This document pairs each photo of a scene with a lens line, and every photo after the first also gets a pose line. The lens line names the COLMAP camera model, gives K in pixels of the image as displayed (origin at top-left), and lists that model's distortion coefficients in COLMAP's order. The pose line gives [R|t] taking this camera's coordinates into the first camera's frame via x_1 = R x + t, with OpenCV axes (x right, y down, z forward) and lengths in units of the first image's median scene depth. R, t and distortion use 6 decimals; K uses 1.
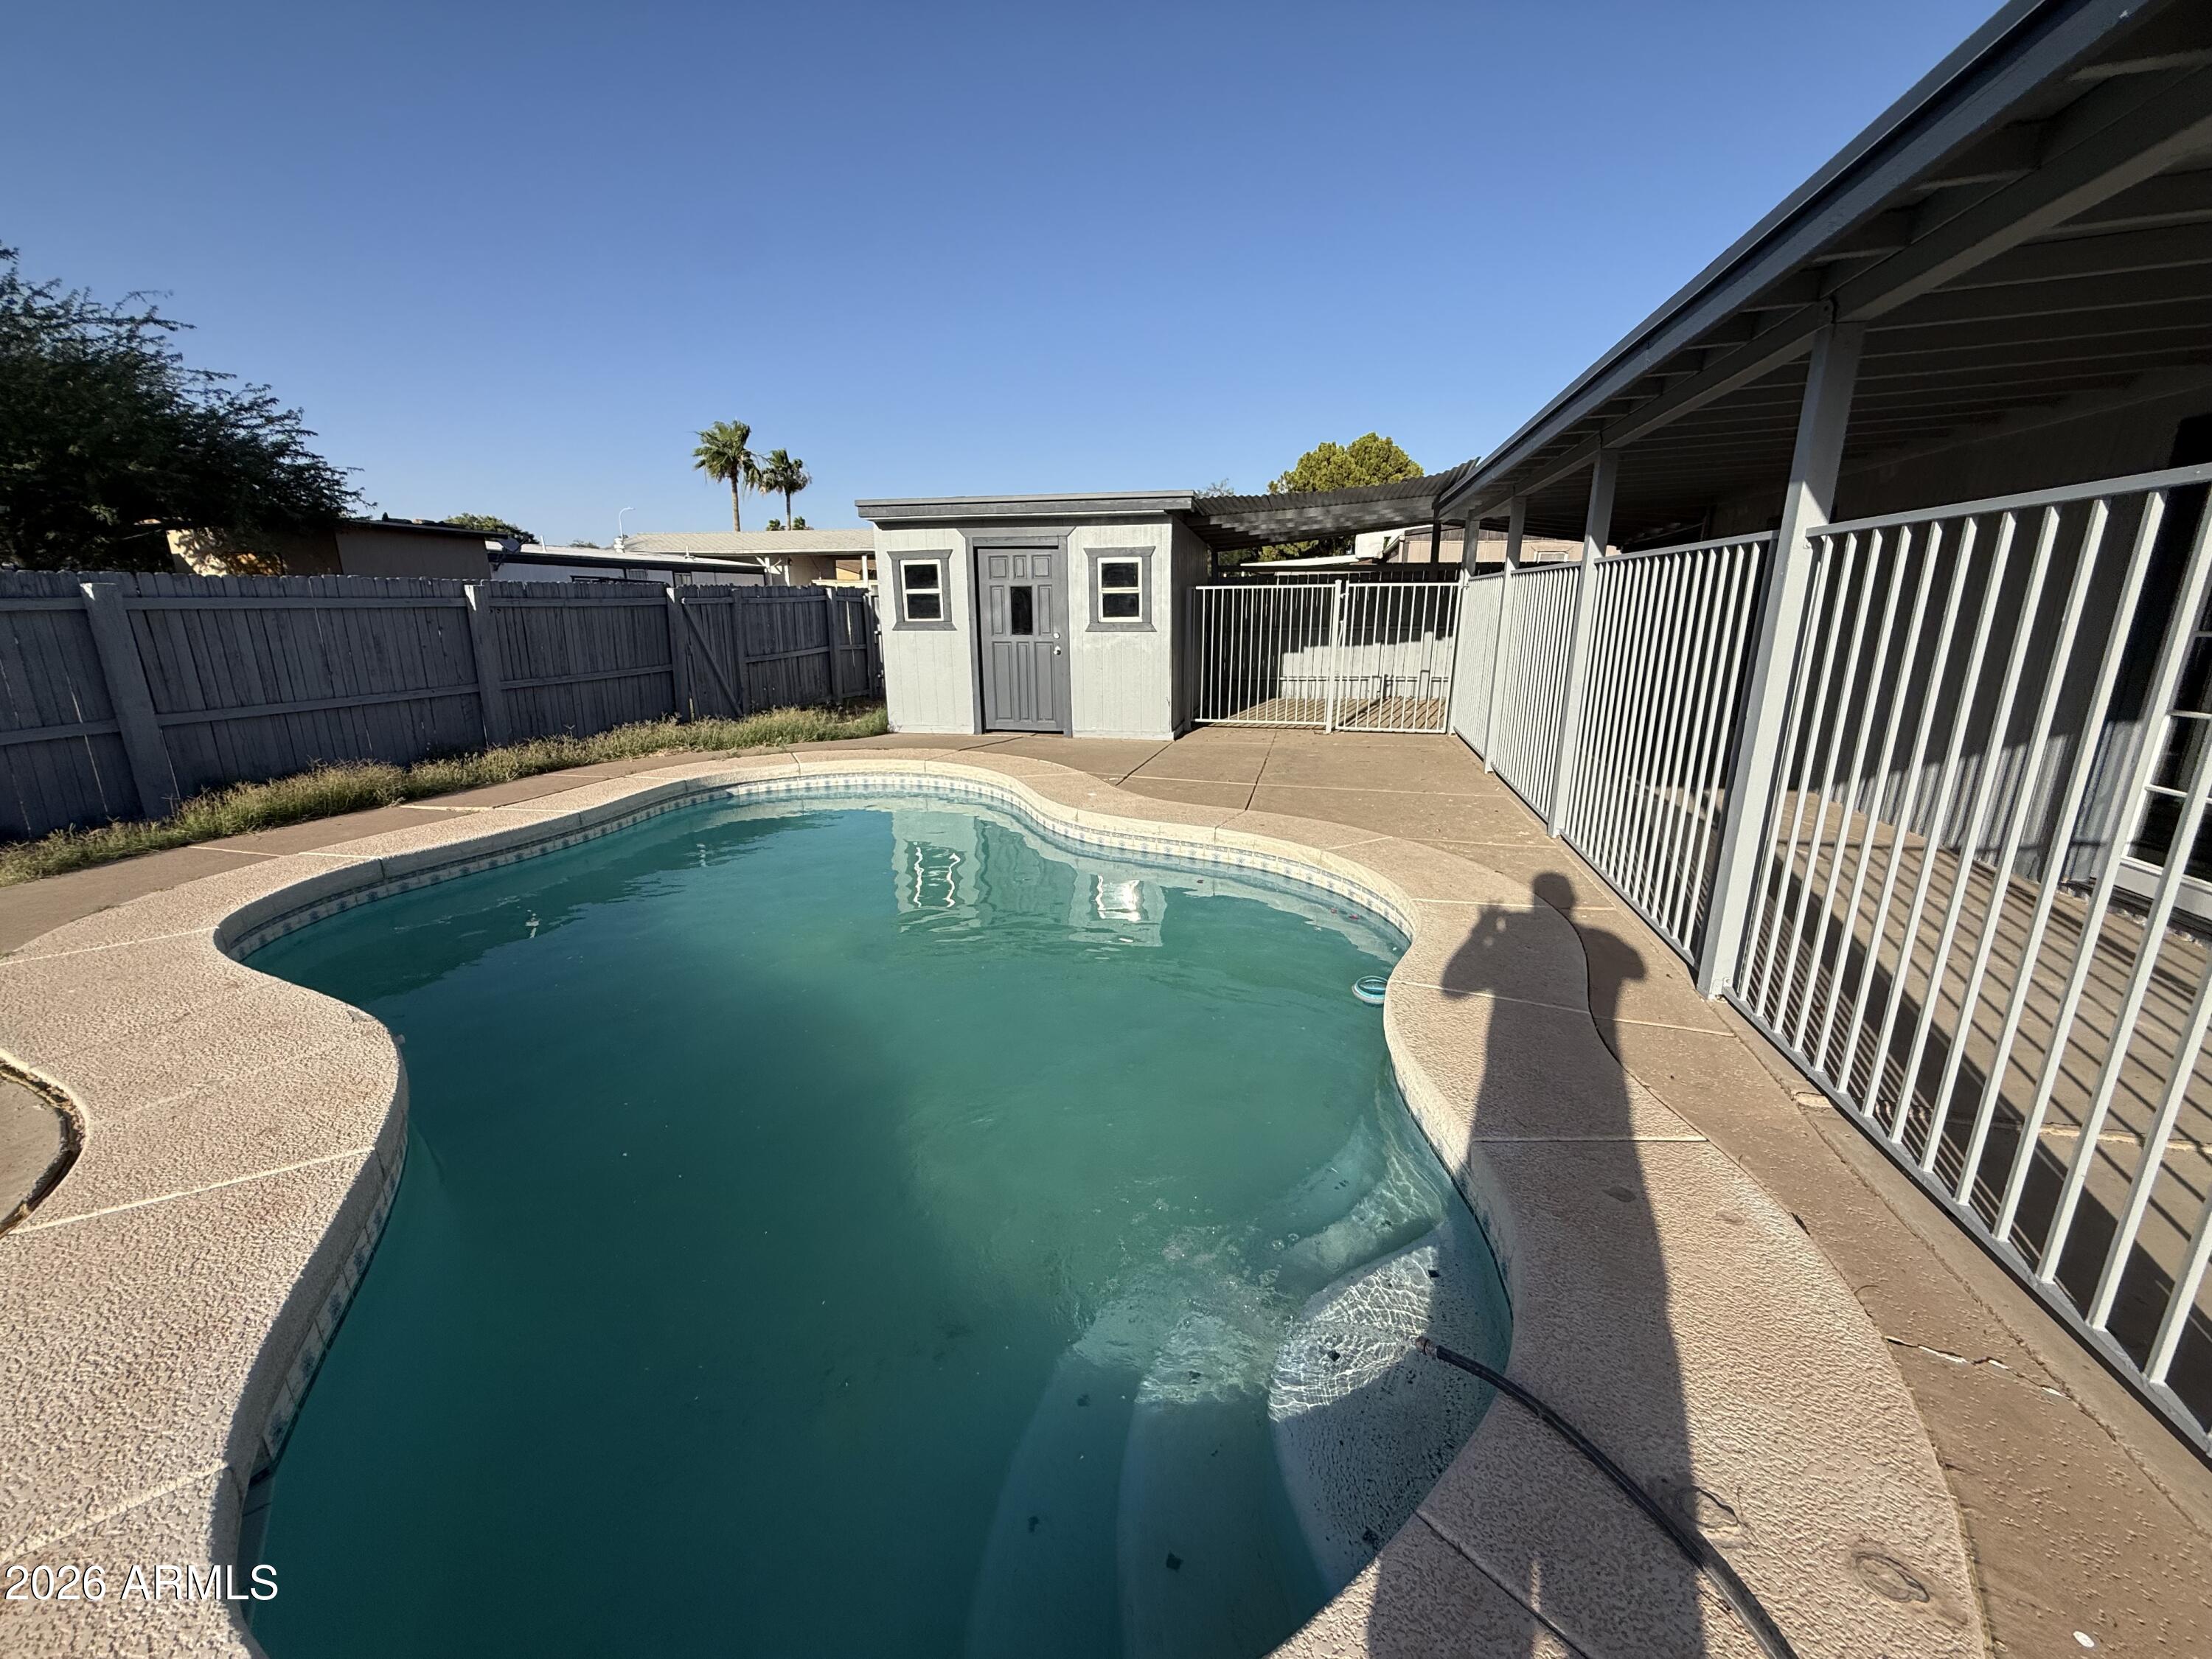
lens RADIAL K [[883.4, 0, 1099.9], [0, 883.4, 832.9], [0, 0, 1]] dist [0.000023, -0.000208]
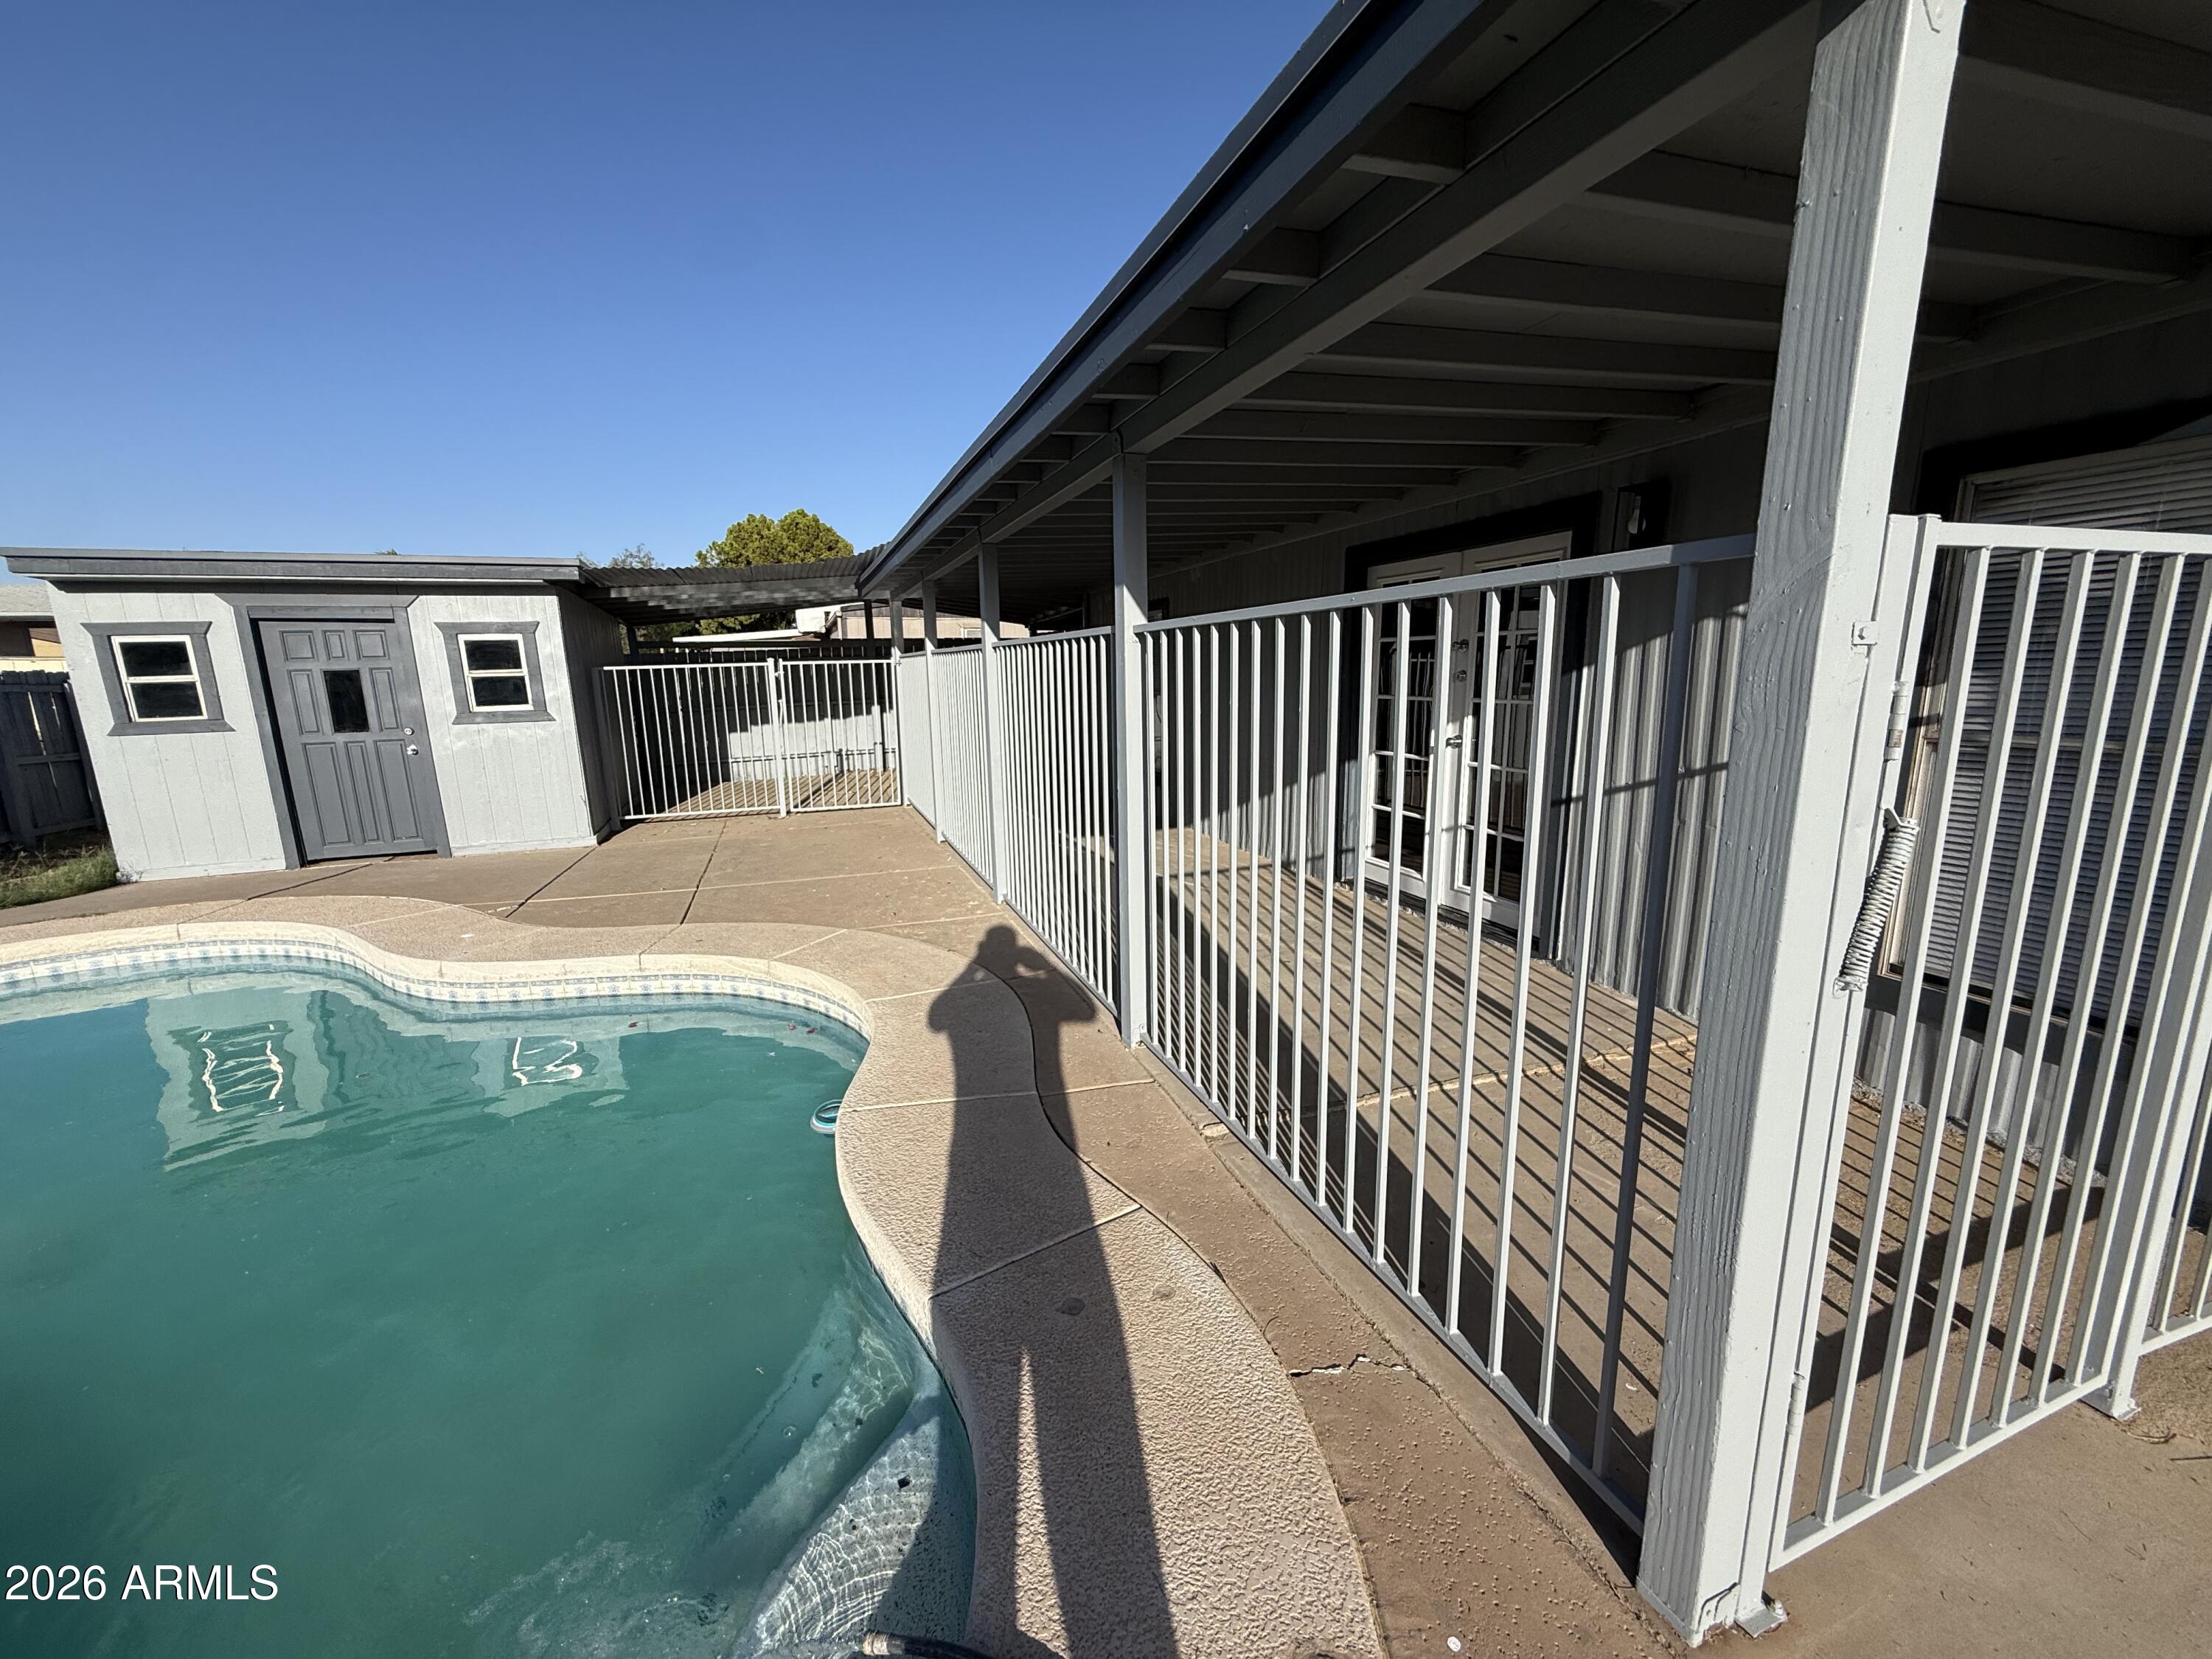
lens RADIAL K [[883.4, 0, 1102.5], [0, 883.4, 835.8], [0, 0, 1]] dist [0.000023, -0.000208]
pose [[0.834930, -0.118452, 0.537457, 0.042310], [0.156992, 0.987250, -0.026300, -0.018136], [-0.527489, 0.106335, 0.842881, 0.030246]]
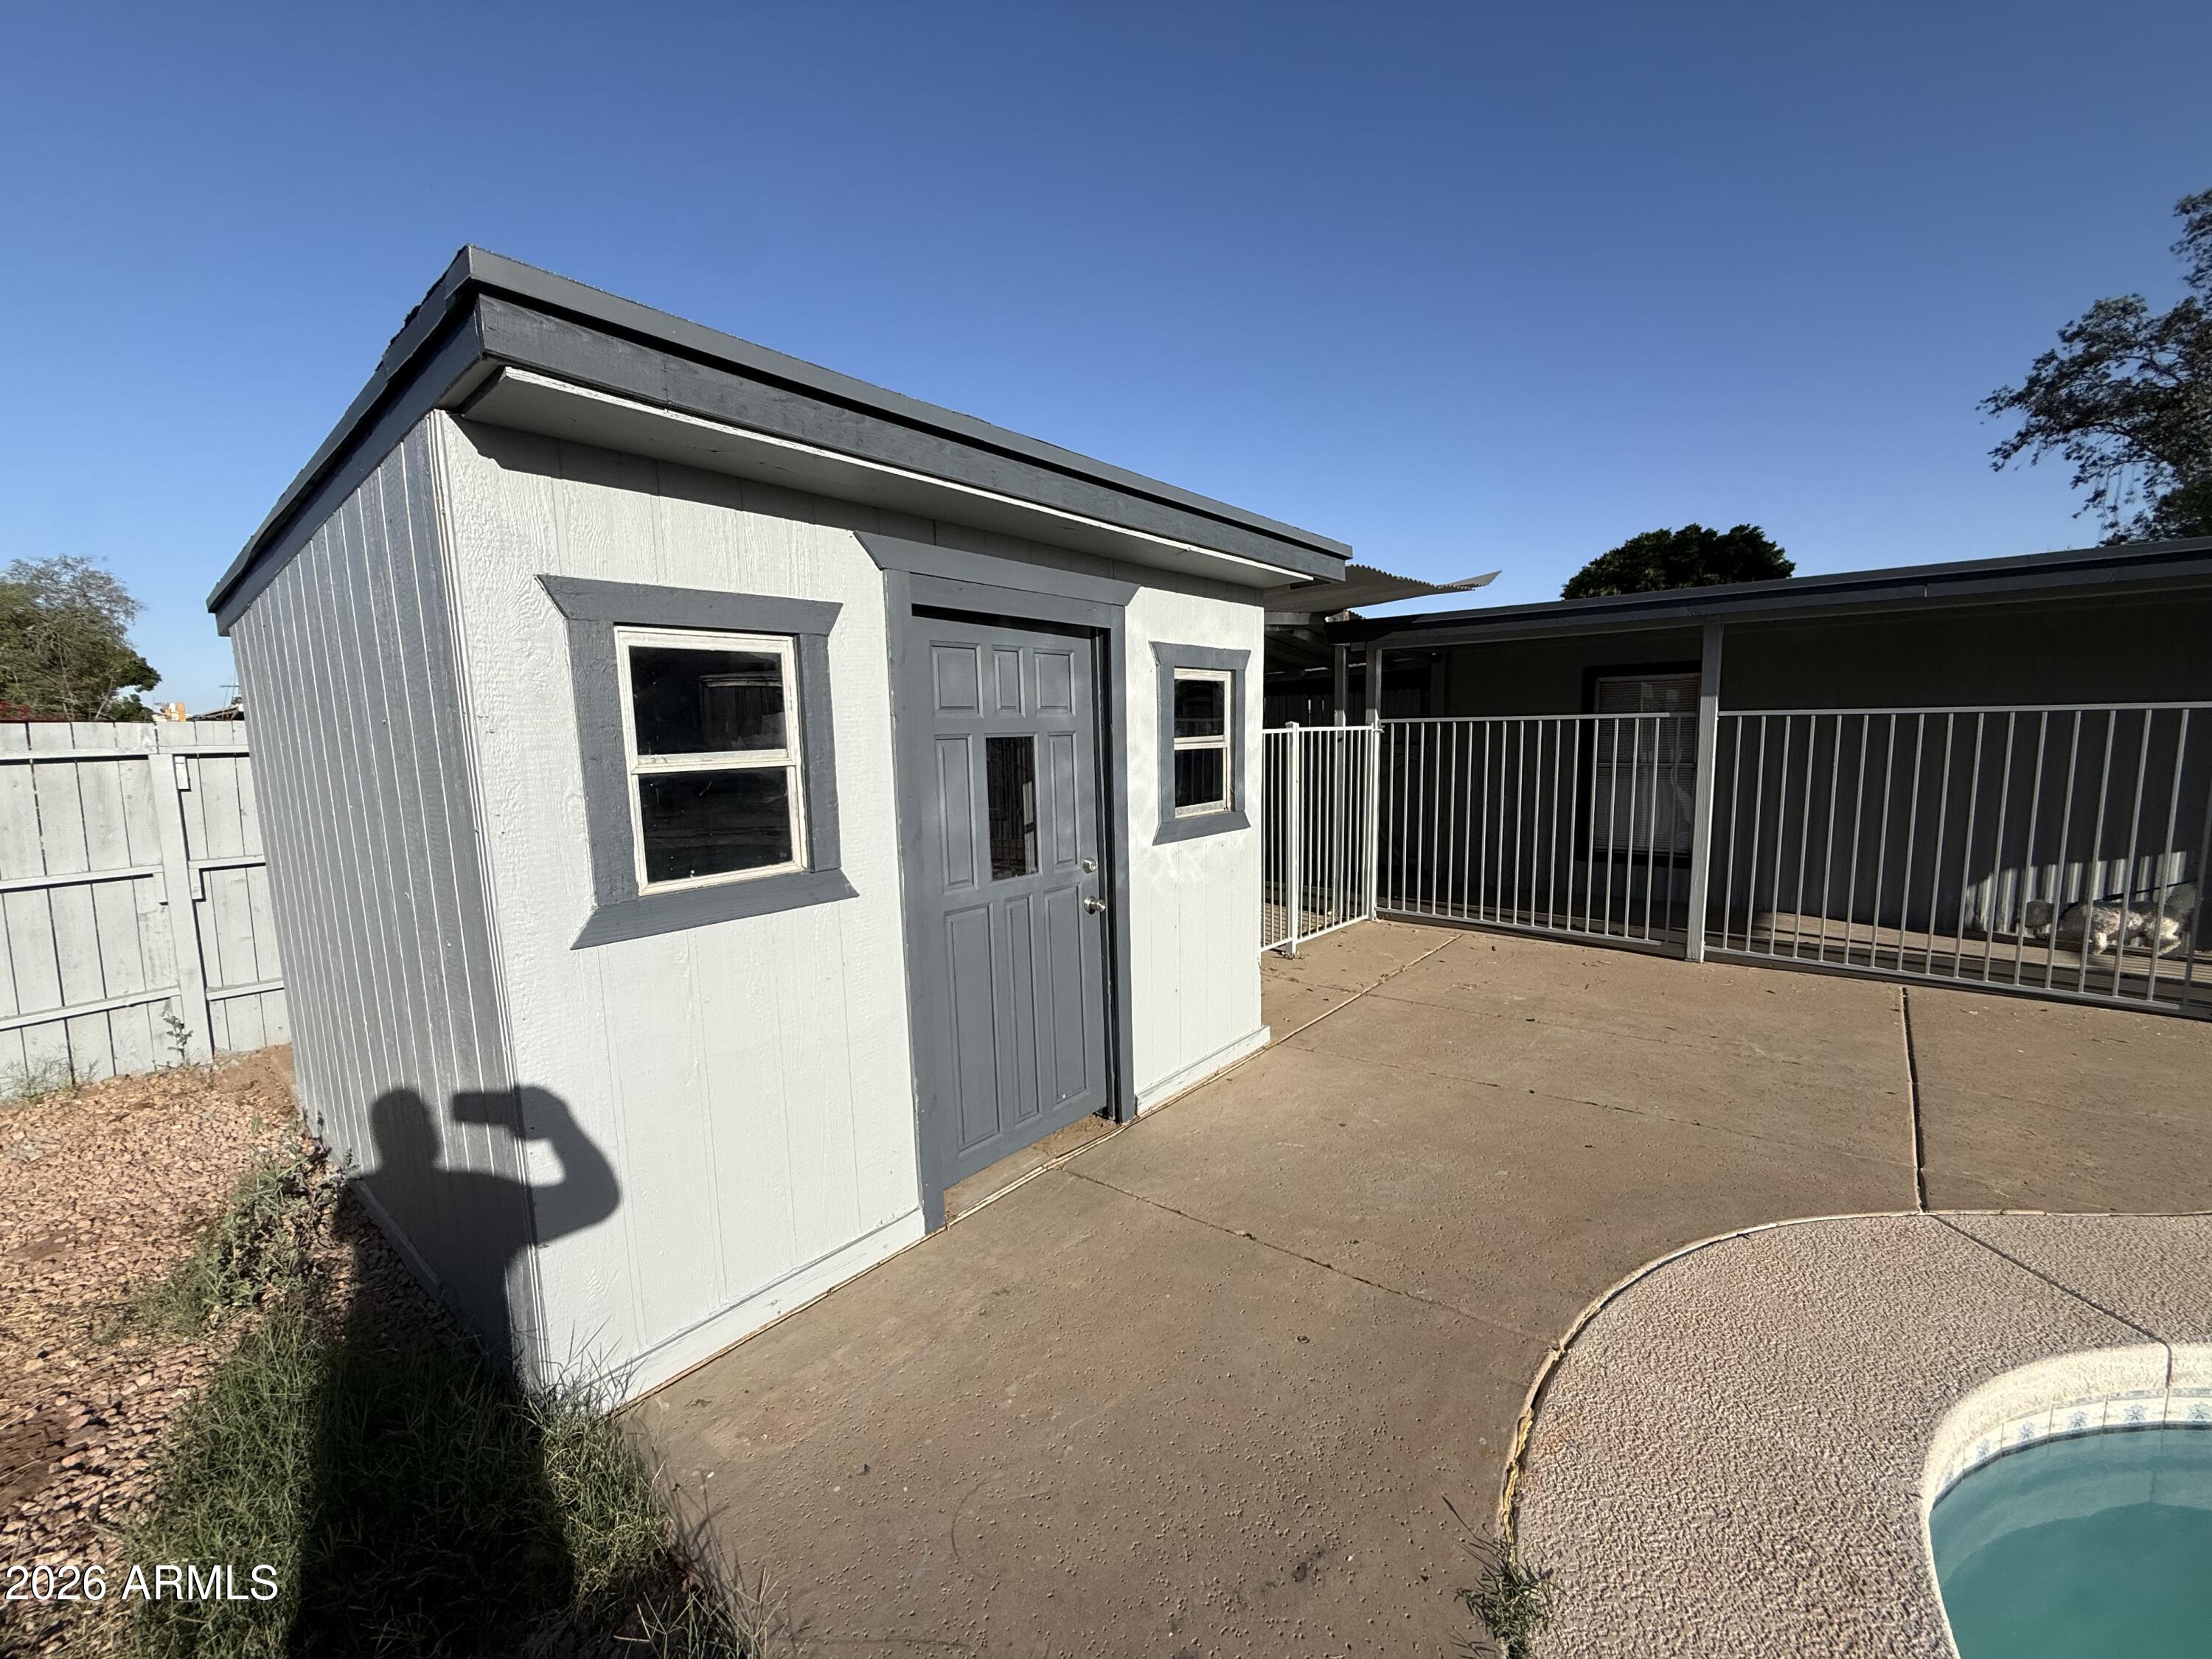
lens RADIAL K [[883.4, 0, 1109.5], [0, 883.4, 840.0], [0, 0, 1]] dist [0.000023, -0.000208]
pose [[0.439723, -0.114190, 0.890845, -0.481609], [0.245639, 0.969357, 0.003005, -0.298427], [-0.863889, 0.217505, 0.454298, 1.055328]]
